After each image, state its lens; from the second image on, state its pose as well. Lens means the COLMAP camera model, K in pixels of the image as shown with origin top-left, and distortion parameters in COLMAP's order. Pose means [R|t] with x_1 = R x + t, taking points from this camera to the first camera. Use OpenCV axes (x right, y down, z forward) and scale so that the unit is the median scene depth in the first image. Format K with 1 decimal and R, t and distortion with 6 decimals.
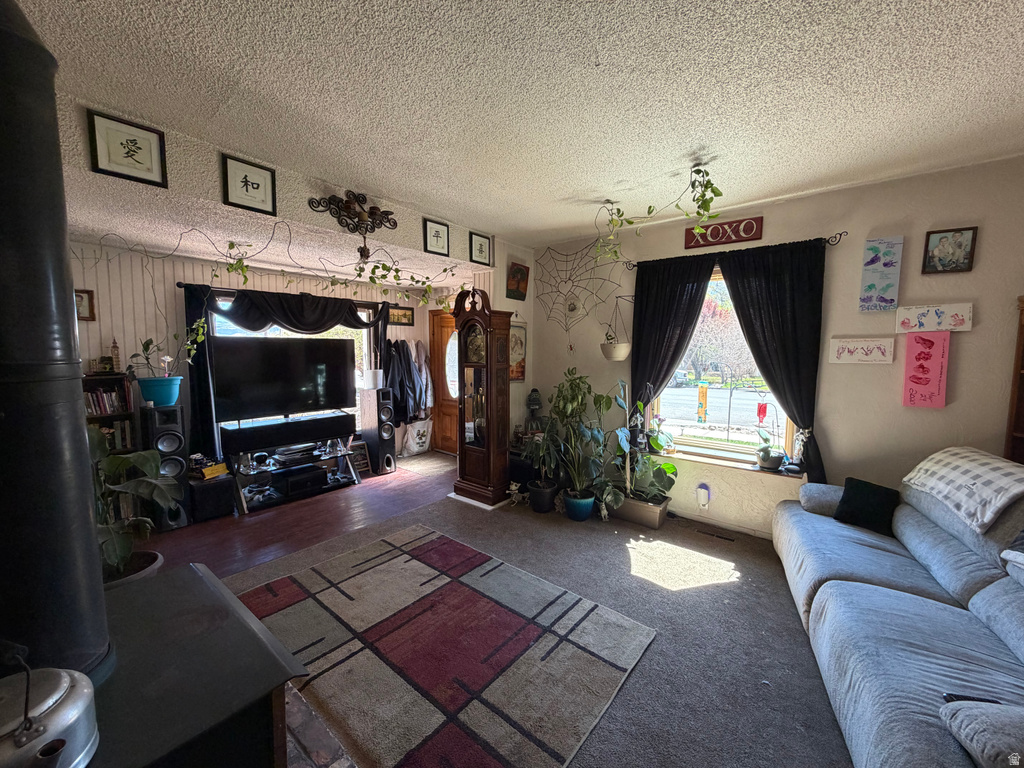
lens RADIAL K [[407.3, 0, 509.2], [0, 407.3, 383.8], [0, 0, 1]] dist [-0.001503, 0.000102]
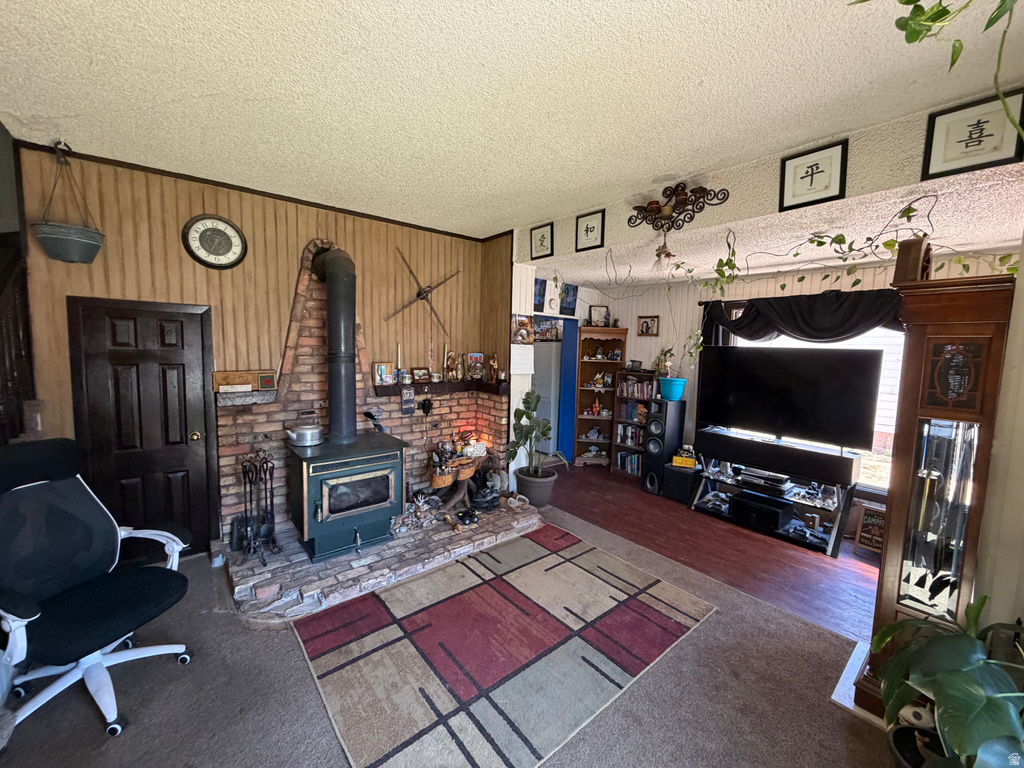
lens RADIAL K [[407.3, 0, 508.3], [0, 407.3, 382.2], [0, 0, 1]] dist [0.000049, 0.000121]
pose [[-0.186790, 0.078228, -0.979280, 0.581202], [-0.113334, 0.988453, 0.100578, -0.084379], [0.975841, 0.129773, -0.175767, 0.818270]]
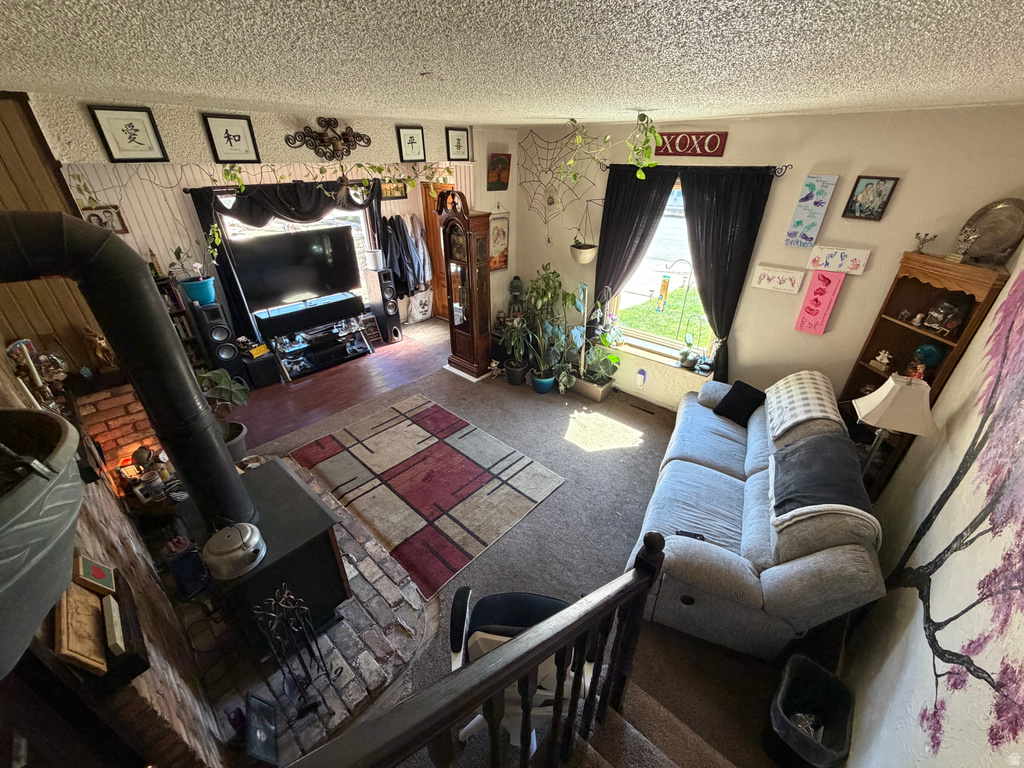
lens RADIAL K [[407.3, 0, 509.2], [0, 407.3, 383.8], [0, 0, 1]] dist [-0.001503, 0.000102]
pose [[0.998634, 0.023523, -0.046660, 0.150686], [-0.002177, 0.910901, 0.412619, -0.265777], [0.052208, -0.411954, 0.909708, -0.201470]]
